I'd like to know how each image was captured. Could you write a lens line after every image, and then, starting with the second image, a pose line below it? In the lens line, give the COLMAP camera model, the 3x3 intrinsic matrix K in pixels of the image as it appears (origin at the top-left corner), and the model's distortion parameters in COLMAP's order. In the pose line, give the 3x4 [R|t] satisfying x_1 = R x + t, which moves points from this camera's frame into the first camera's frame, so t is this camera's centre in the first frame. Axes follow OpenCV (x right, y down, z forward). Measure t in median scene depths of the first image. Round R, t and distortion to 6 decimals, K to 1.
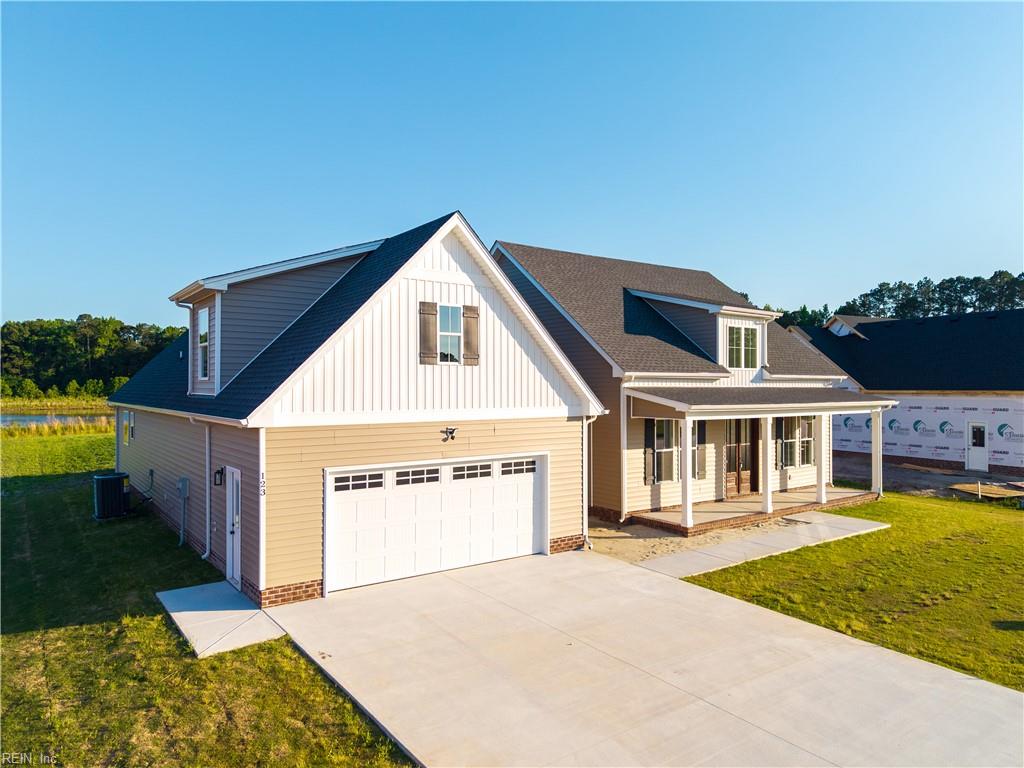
lens RADIAL K [[686.6, 0, 512.0], [0, 686.6, 384.0], [0, 0, 1]] dist [0.042224, -0.050653]
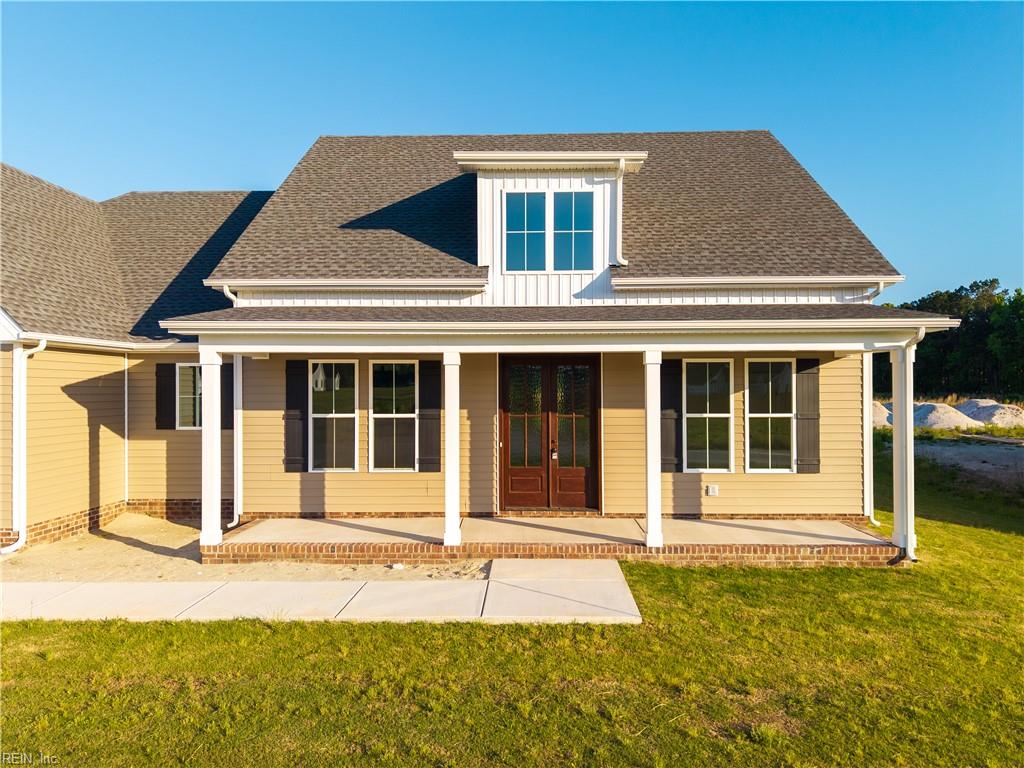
lens RADIAL K [[680.8, 0, 523.4], [0, 680.8, 385.9], [0, 0, 1]] dist [0.044150, -0.056942]
pose [[0.795591, -0.003003, -0.605827, 0.718258], [0.004838, 0.999987, 0.001397, 0.072779], [0.605815, -0.004042, 0.795595, 0.651747]]
